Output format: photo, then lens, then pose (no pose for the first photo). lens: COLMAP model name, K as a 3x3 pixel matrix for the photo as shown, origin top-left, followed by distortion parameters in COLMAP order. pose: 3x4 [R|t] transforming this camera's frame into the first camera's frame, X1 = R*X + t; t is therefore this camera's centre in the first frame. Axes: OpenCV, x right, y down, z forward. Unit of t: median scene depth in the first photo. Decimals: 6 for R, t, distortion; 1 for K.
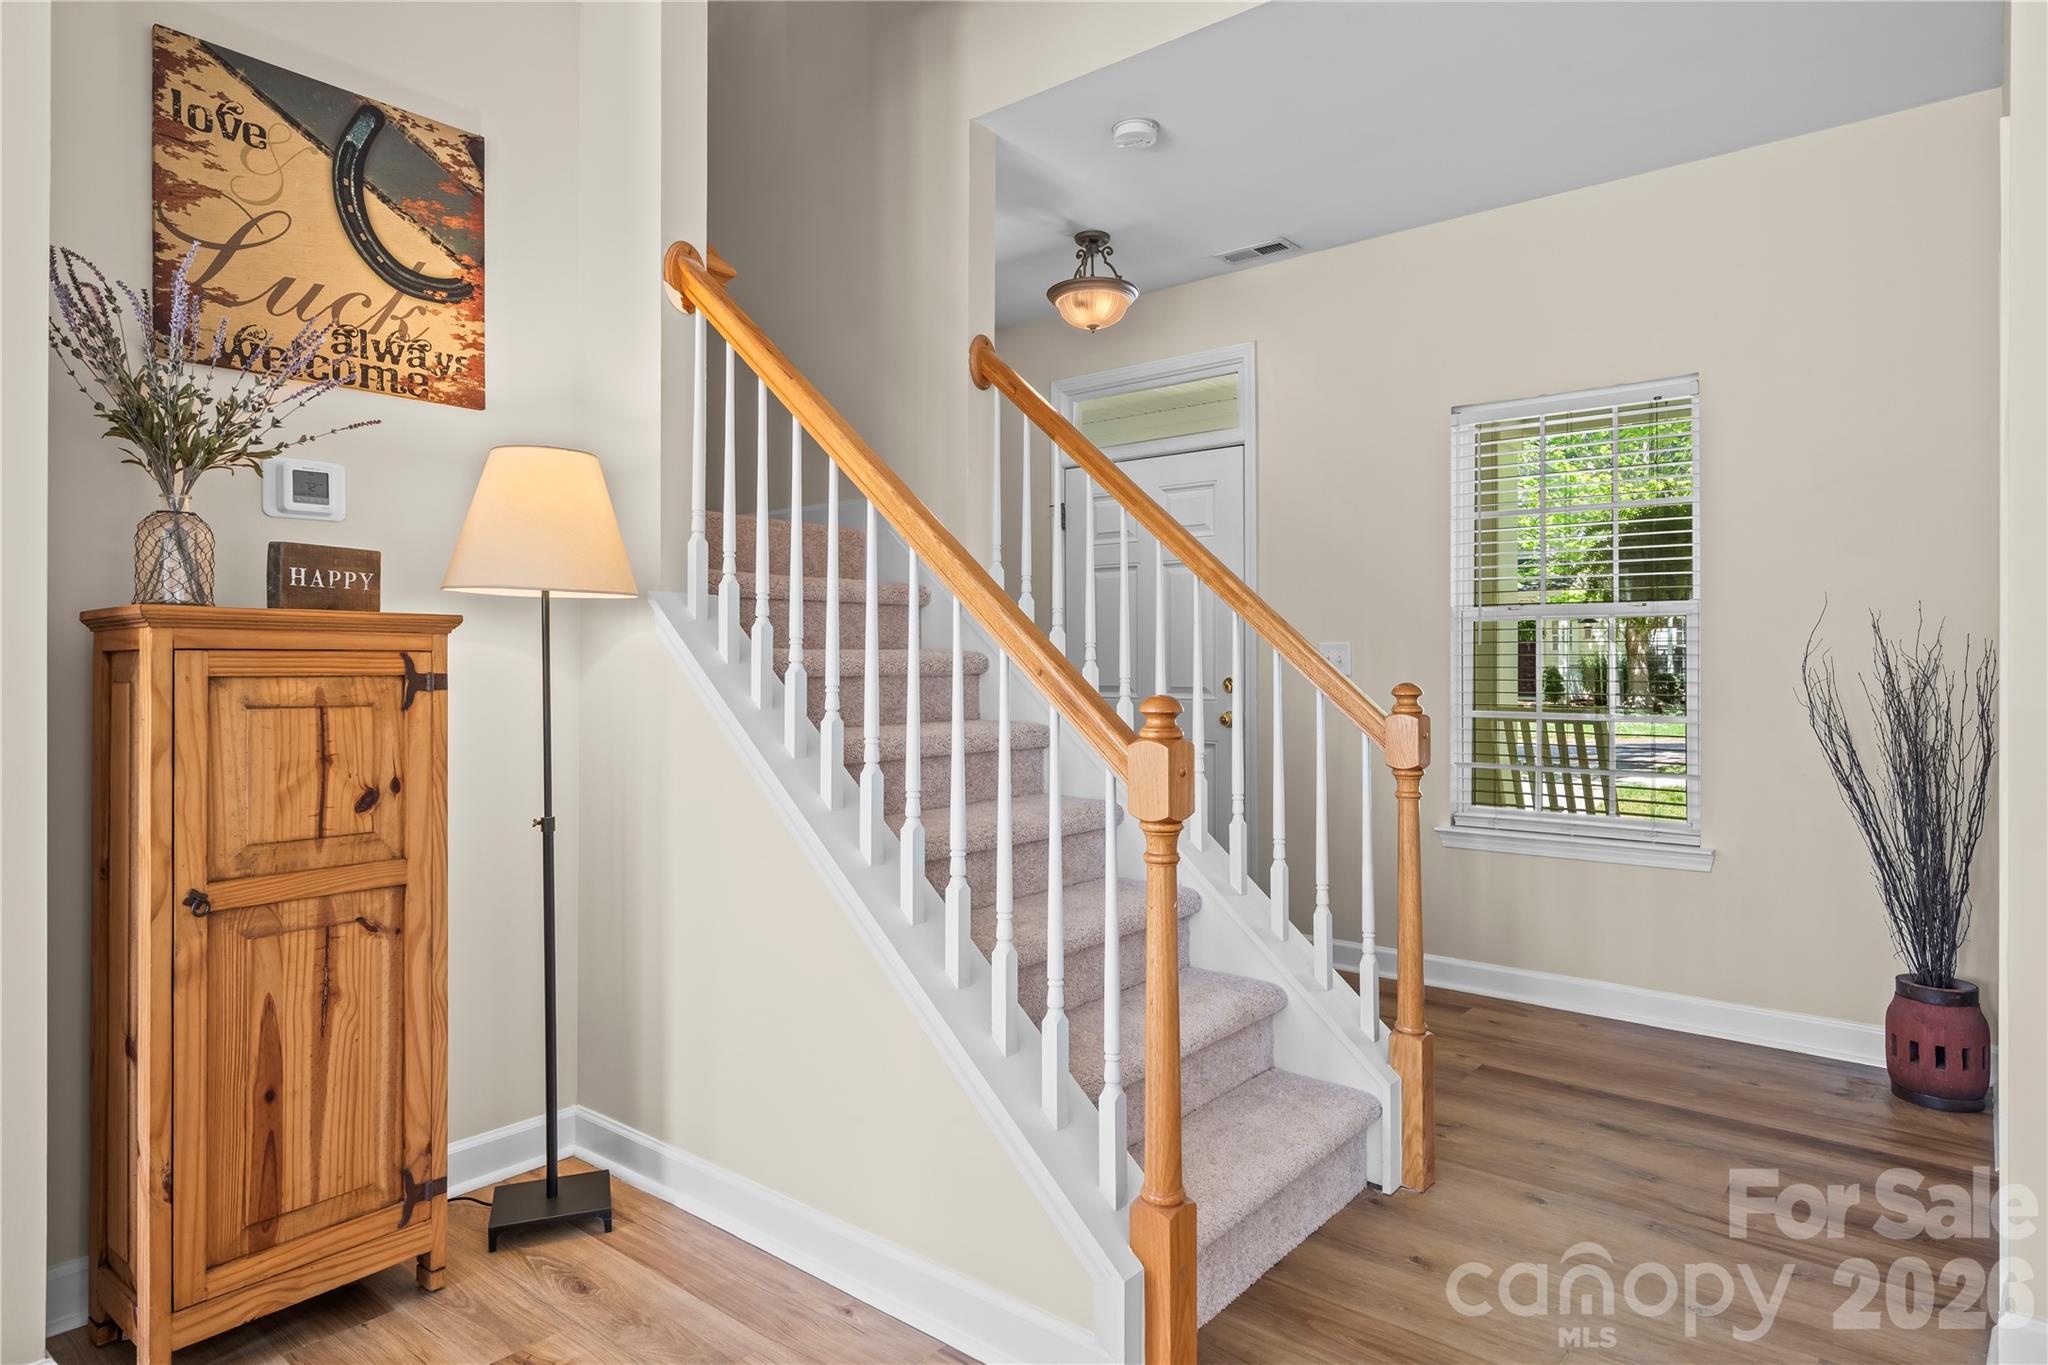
lens RADIAL K [[1178.0, 0, 1026.2], [0, 1178.0, 668.4], [0, 0, 1]] dist [-0.000461, -0.000403]
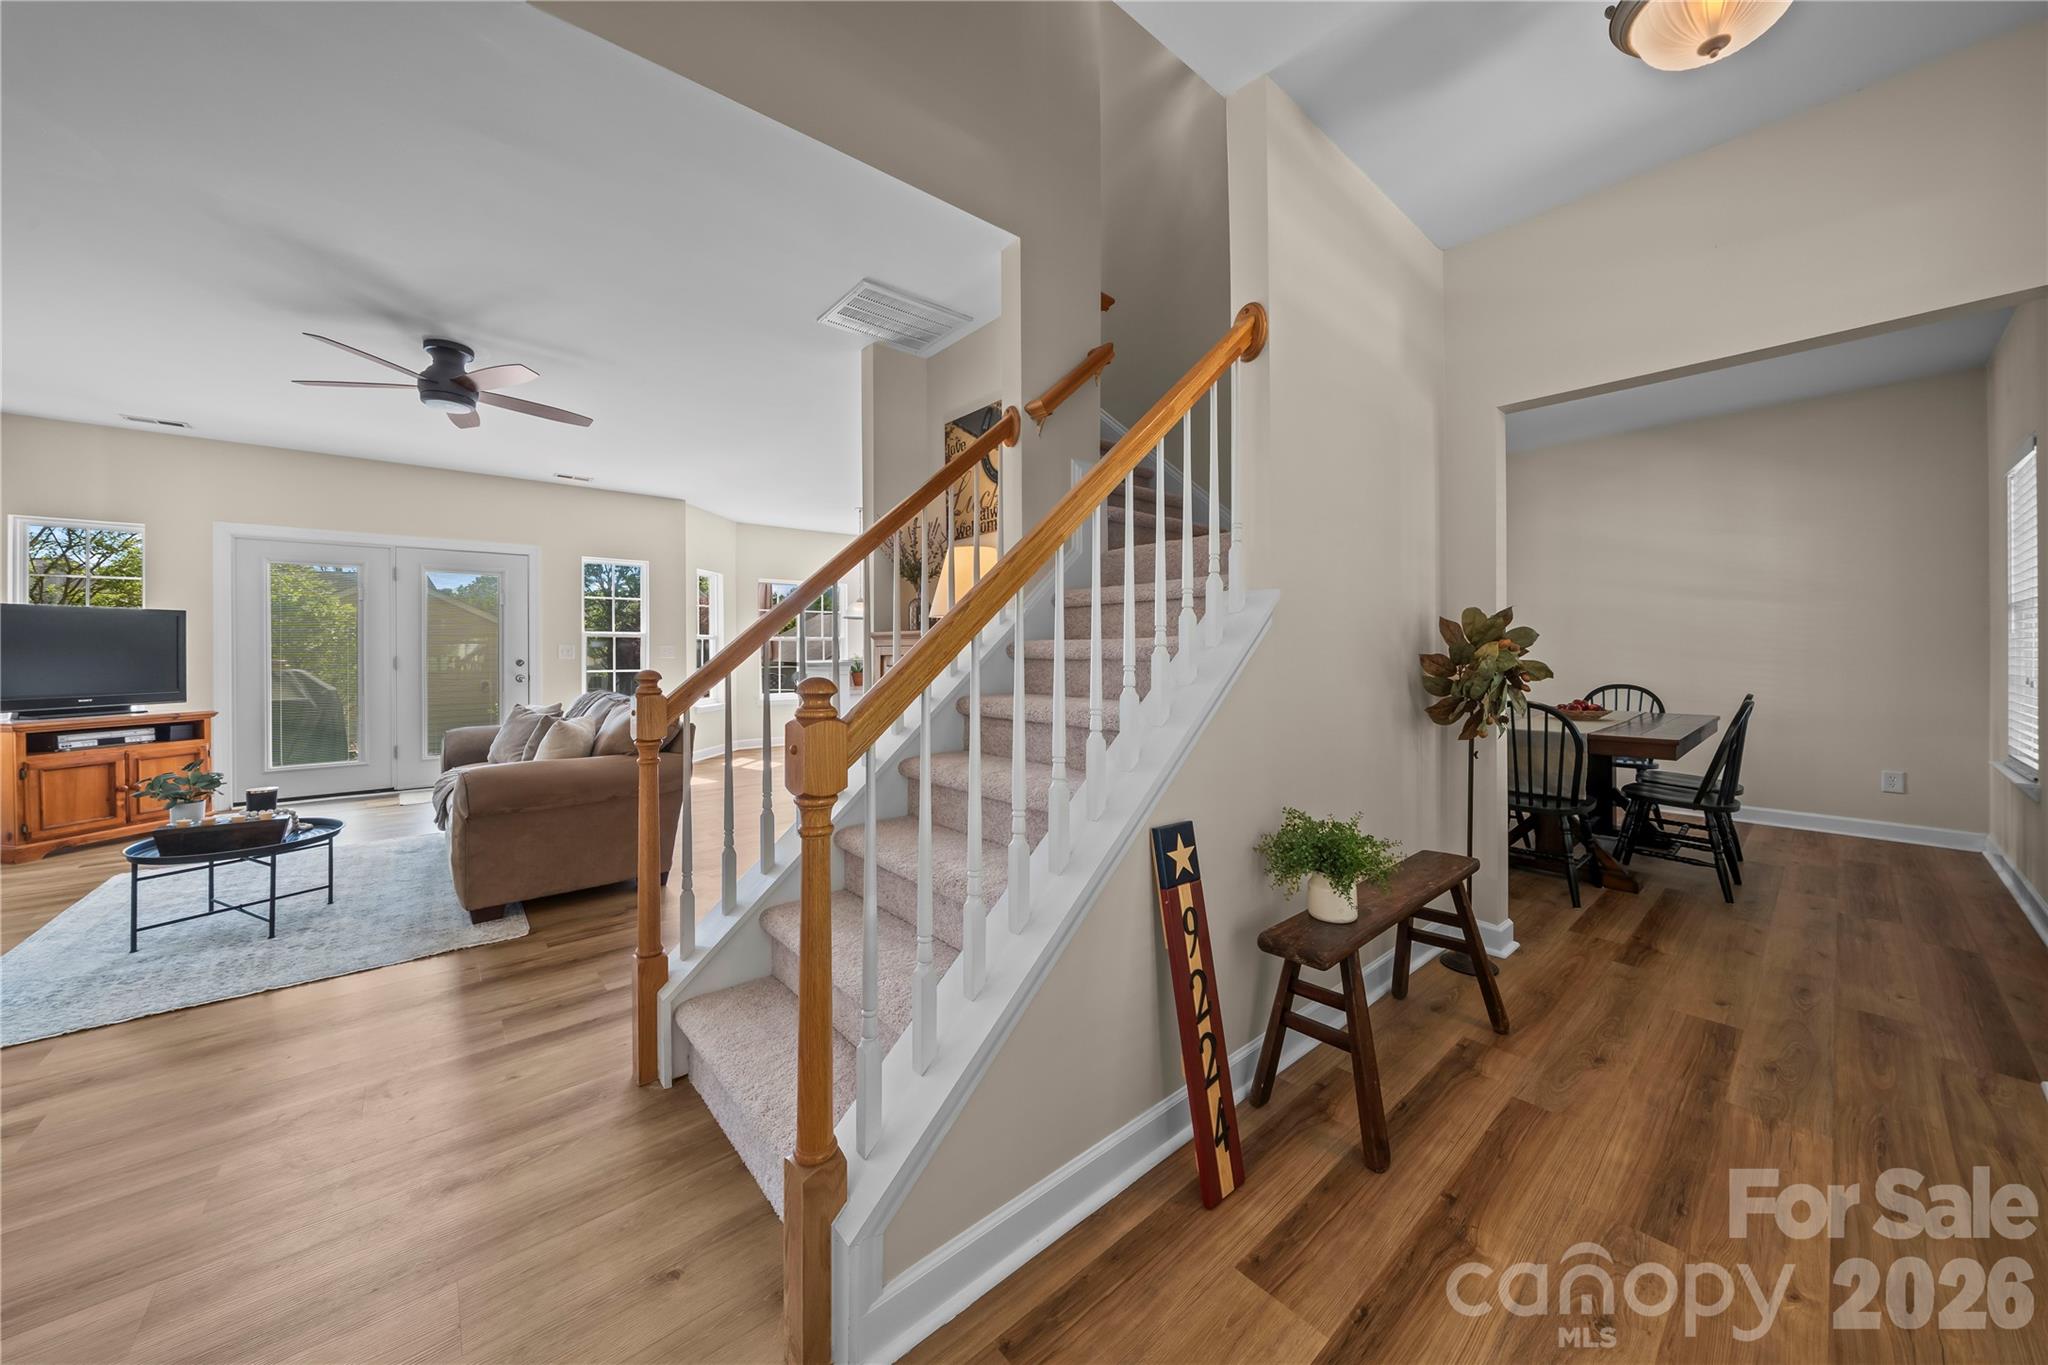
lens RADIAL K [[707.9, 0, 1023.2], [0, 707.9, 662.2], [0, 0, 1]] dist [-0.019412, 0.002035]
pose [[-0.179409, 0.012714, -0.983692, 0.785165], [0.000016, 0.999917, 0.012921, -0.000650], [0.983775, 0.002303, -0.179394, 1.307075]]
